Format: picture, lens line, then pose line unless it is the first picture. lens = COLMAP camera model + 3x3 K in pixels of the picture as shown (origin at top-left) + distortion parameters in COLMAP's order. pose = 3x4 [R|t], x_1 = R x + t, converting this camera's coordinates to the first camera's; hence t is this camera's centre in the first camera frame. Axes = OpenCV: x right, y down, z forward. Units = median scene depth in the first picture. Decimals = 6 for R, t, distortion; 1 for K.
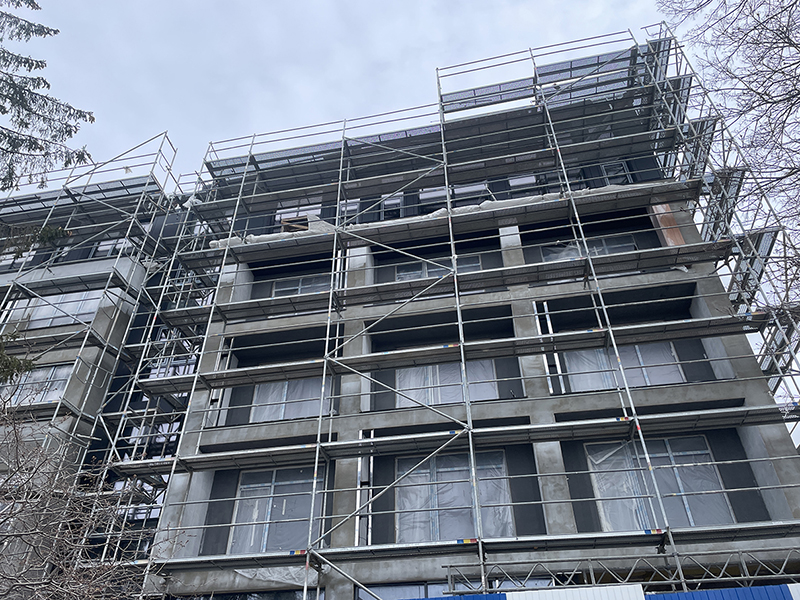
lens RADIAL K [[606.0, 0, 399.7], [0, 606.0, 294.4], [0, 0, 1]] dist [0.097014, -0.129658]
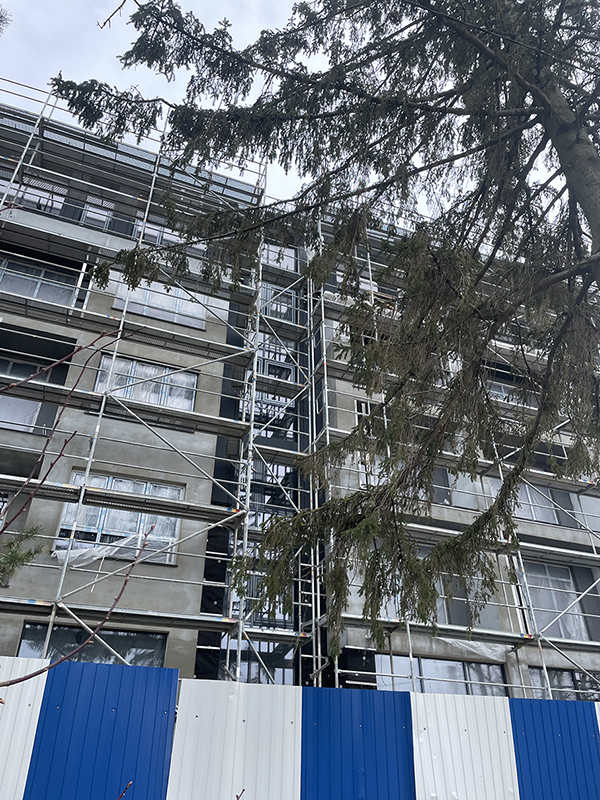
lens RADIAL K [[606.0, 0, 300.4], [0, 606.0, 404.2], [0, 0, 1]] dist [0.097014, -0.129658]
pose [[0.849483, 0.300501, 0.433680, -0.716704], [-0.333948, 0.942591, 0.001000, 0.095622], [-0.408483, -0.145676, 0.901066, 0.123976]]
